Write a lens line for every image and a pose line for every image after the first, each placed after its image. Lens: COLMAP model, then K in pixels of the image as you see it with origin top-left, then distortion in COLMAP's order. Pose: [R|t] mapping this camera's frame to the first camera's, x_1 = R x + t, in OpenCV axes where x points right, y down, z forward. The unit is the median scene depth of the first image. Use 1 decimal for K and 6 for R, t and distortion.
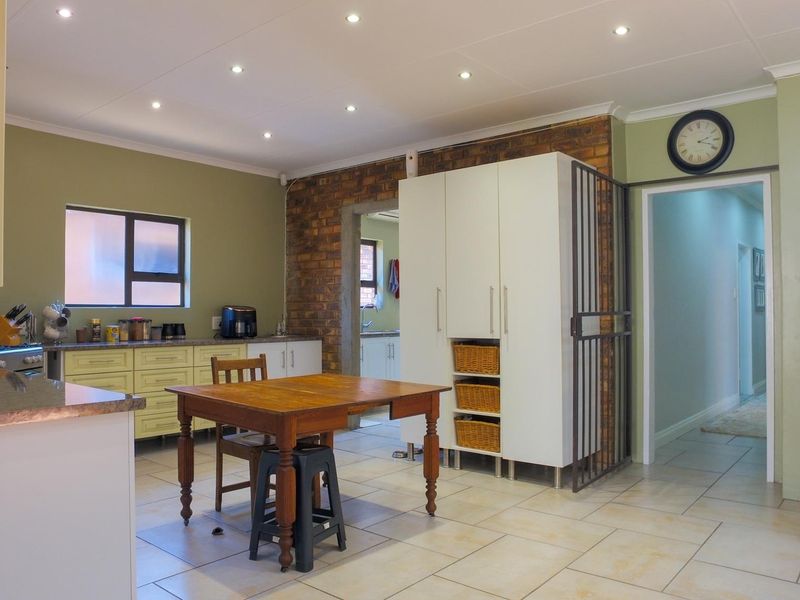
lens RADIAL K [[622.7, 0, 404.6], [0, 622.7, 299.8], [0, 0, 1]] dist [-0.125358, 0.086560]
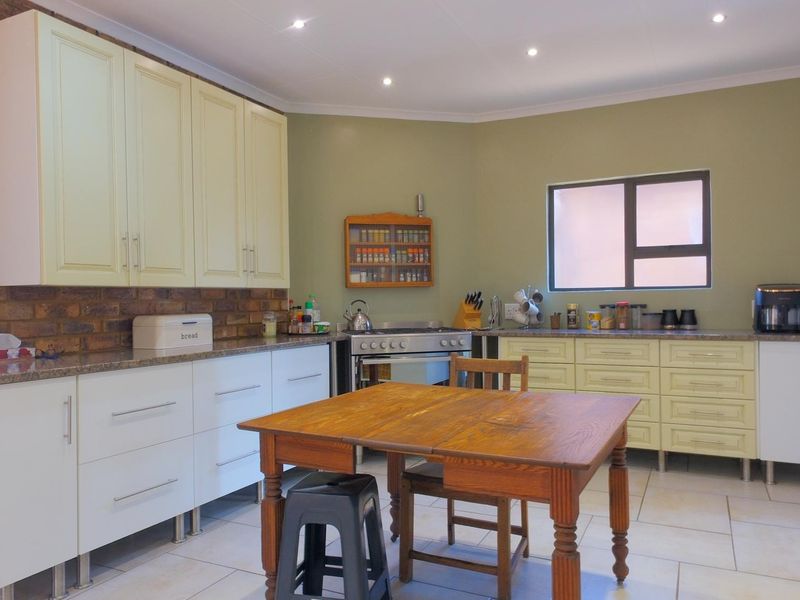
lens RADIAL K [[622.7, 0, 404.6], [0, 622.7, 299.8], [0, 0, 1]] dist [-0.125358, 0.086560]
pose [[0.238825, 0.000007, -0.971063, 0.305378], [0.030272, 0.999514, 0.007452, 0.010277], [0.970591, -0.031175, 0.238708, 0.494171]]
